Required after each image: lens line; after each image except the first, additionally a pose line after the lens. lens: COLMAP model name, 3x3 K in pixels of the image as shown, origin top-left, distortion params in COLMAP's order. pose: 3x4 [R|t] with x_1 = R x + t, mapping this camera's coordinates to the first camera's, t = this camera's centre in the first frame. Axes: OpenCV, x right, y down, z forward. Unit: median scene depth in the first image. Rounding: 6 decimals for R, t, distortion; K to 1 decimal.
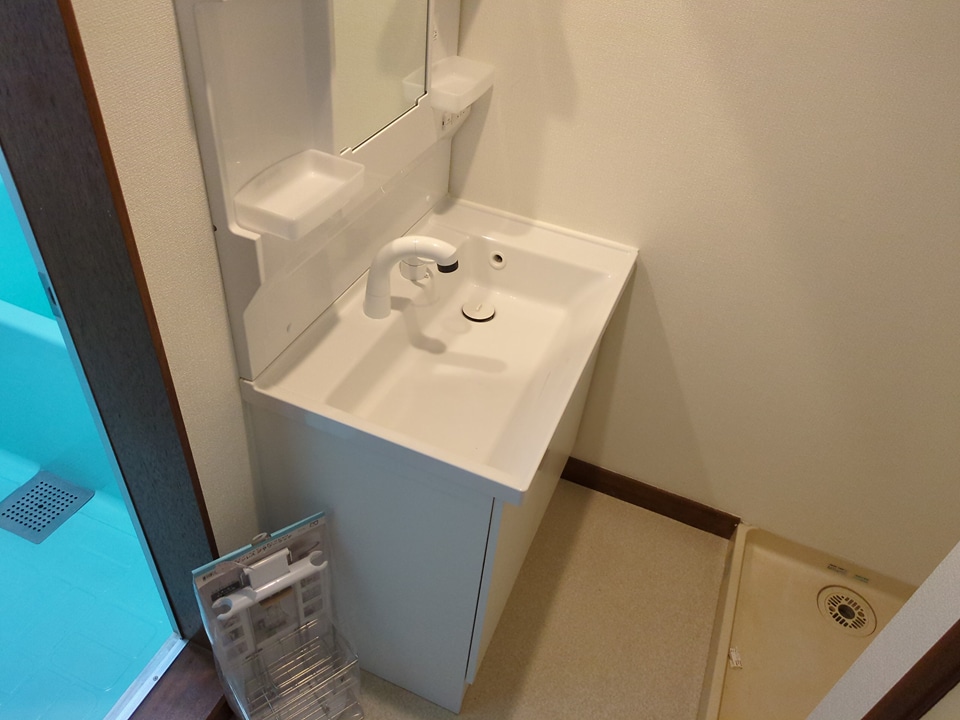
lens RADIAL K [[716.5, 0, 480.7], [0, 716.5, 358.1], [0, 0, 1]] dist [0.027837, -0.012079]
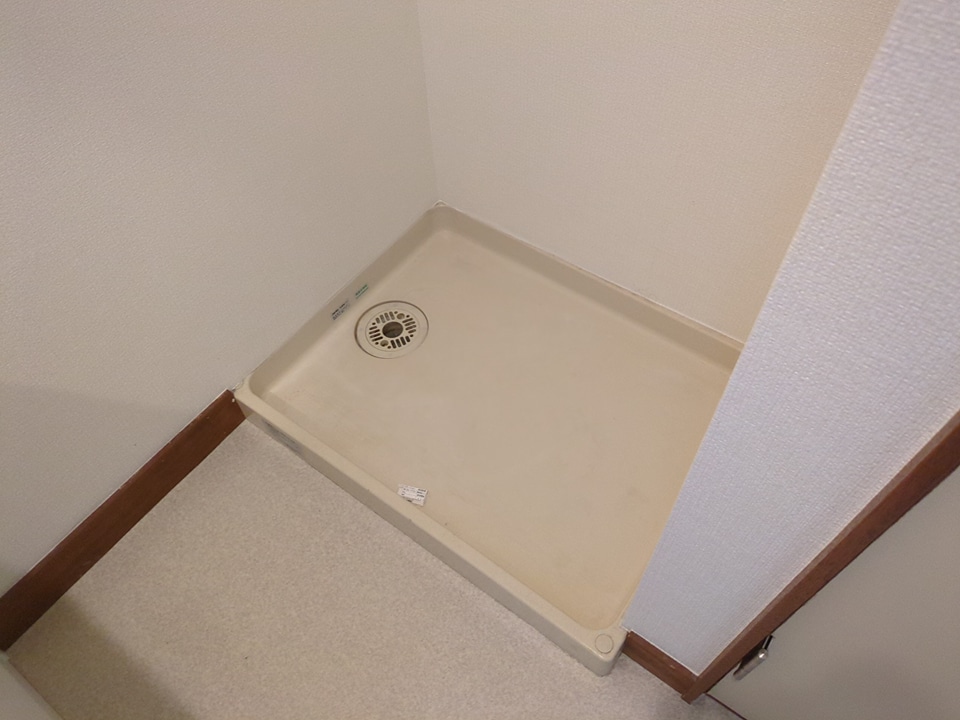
lens RADIAL K [[716.5, 0, 478.9], [0, 716.5, 359.8], [0, 0, 1]] dist [0.027837, -0.012079]
pose [[0.229564, -0.844291, 0.484224, 0.126187], [0.675787, 0.496304, 0.544971, 0.011448], [-0.700437, 0.202126, 0.684495, 0.407467]]
